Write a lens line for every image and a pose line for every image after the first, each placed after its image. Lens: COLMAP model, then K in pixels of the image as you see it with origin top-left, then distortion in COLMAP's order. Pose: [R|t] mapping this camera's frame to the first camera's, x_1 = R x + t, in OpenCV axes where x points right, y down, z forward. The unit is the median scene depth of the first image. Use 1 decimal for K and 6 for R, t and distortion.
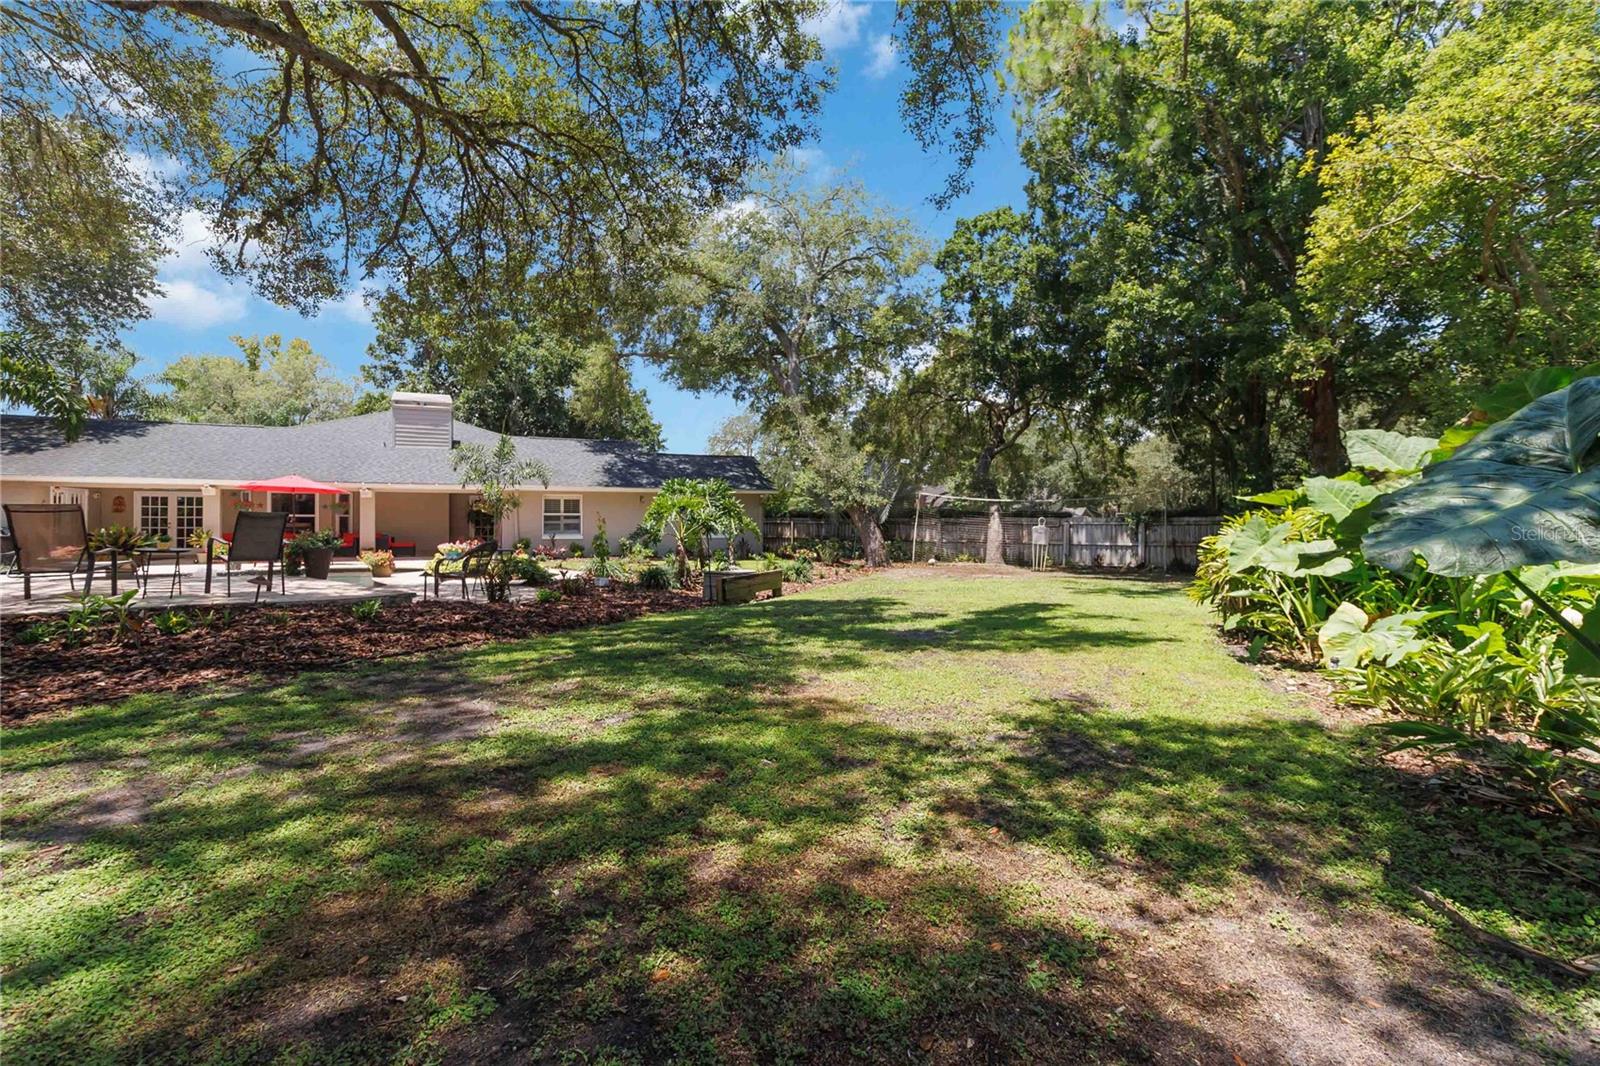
lens RADIAL K [[736.9, 0, 806.0], [0, 736.9, 529.7], [0, 0, 1]] dist [-0.000487, -0.000315]
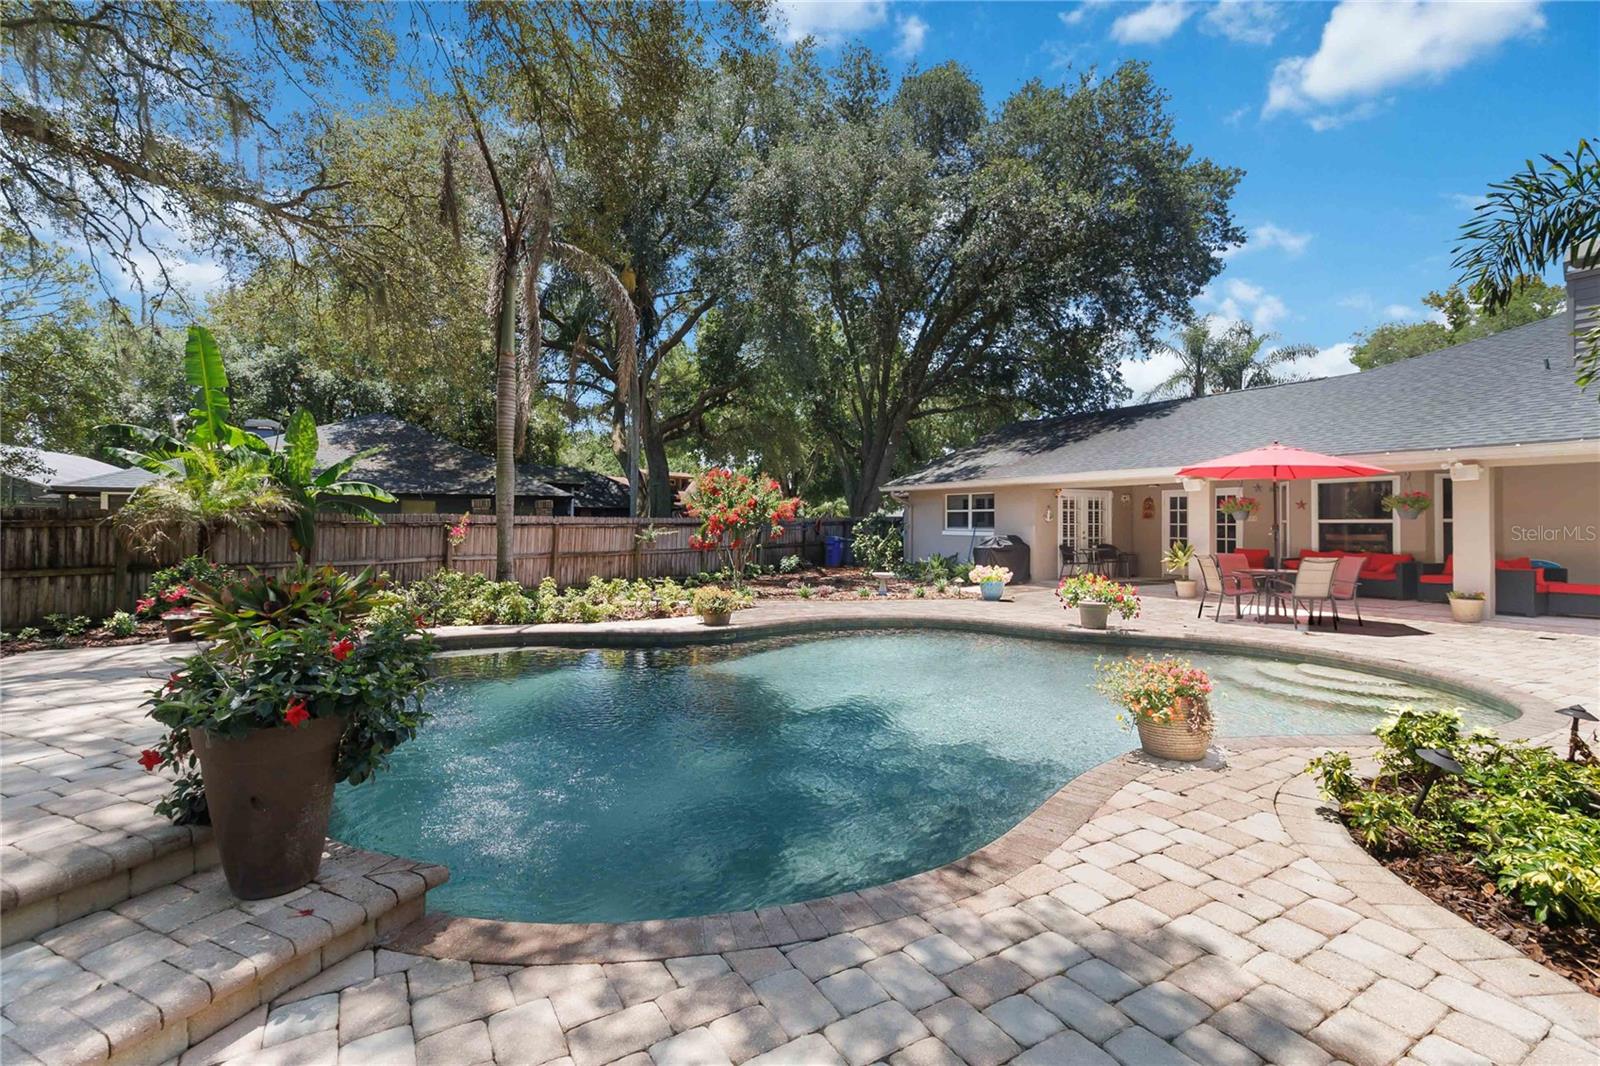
lens RADIAL K [[736.9, 0, 800.6], [0, 736.9, 520.0], [0, 0, 1]] dist [-0.000487, -0.000315]
pose [[0.146493, -0.005584, -0.989196, -0.176486], [-0.008538, 0.999940, -0.006909, -0.011380], [0.989175, 0.009458, 0.146436, 0.446794]]
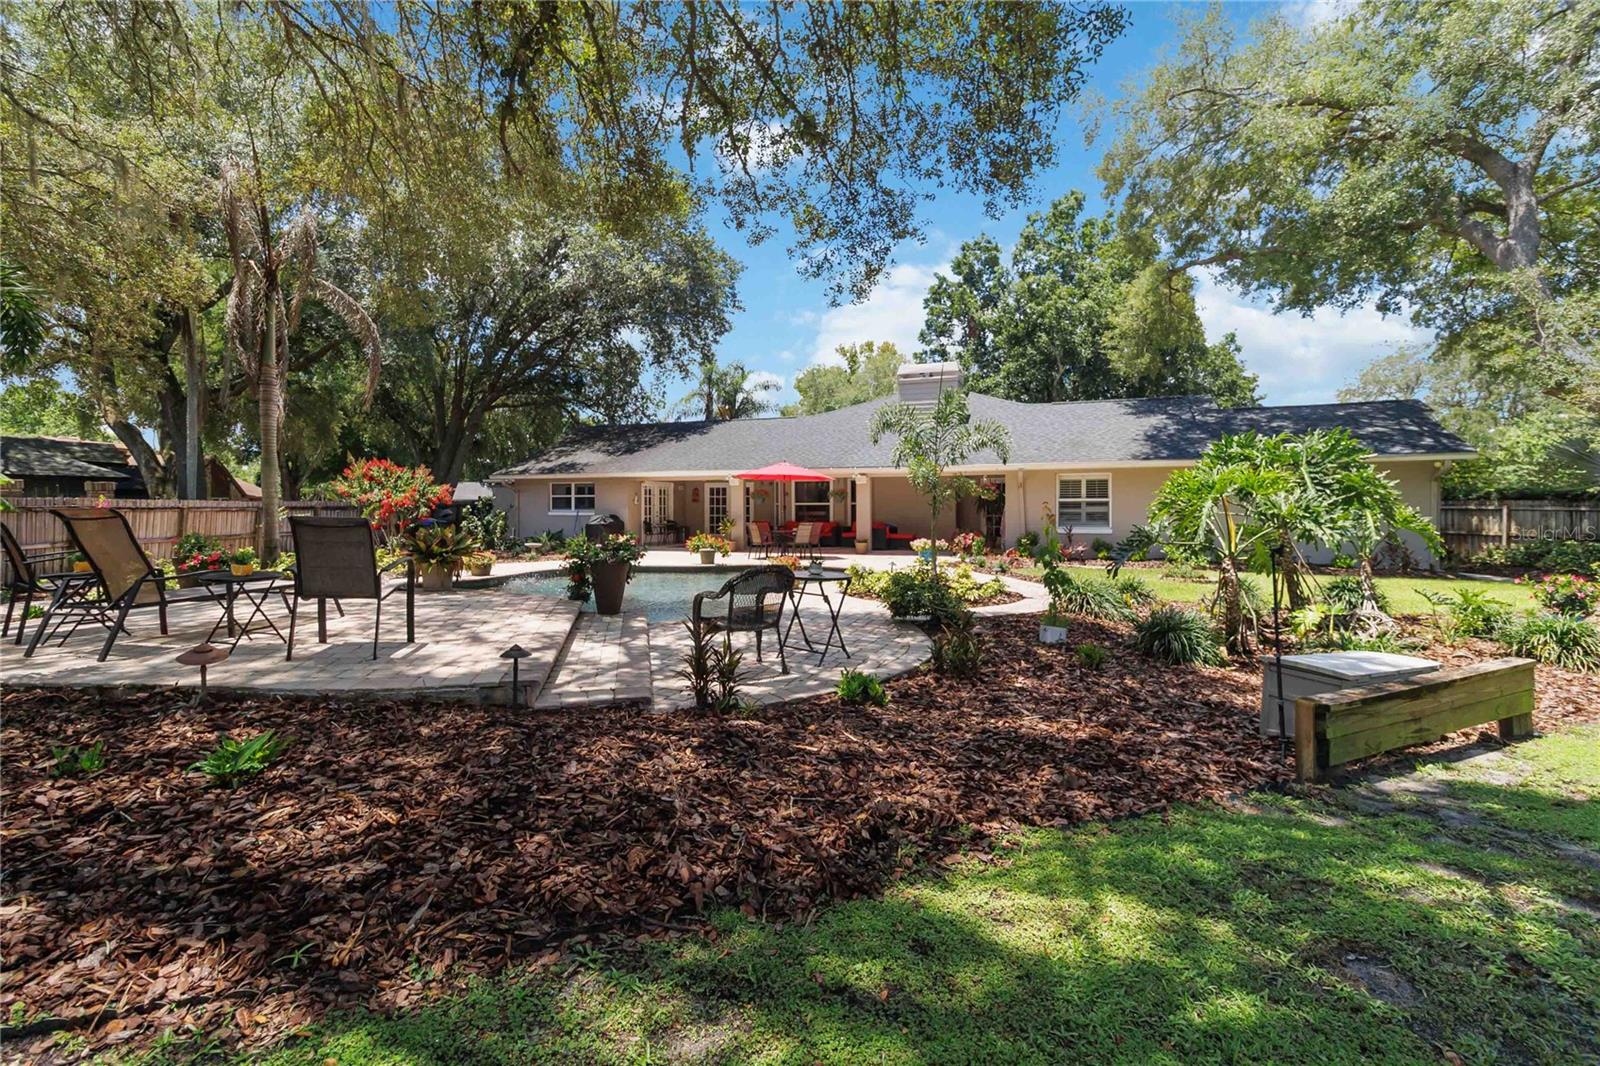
lens RADIAL K [[736.9, 0, 798.5], [0, 736.9, 519.2], [0, 0, 1]] dist [-0.000487, -0.000315]
pose [[0.720938, 0.009094, -0.692940, -0.021486], [-0.001847, 0.999936, 0.011202, -0.008829], [0.692997, -0.006796, 0.720908, 0.248594]]
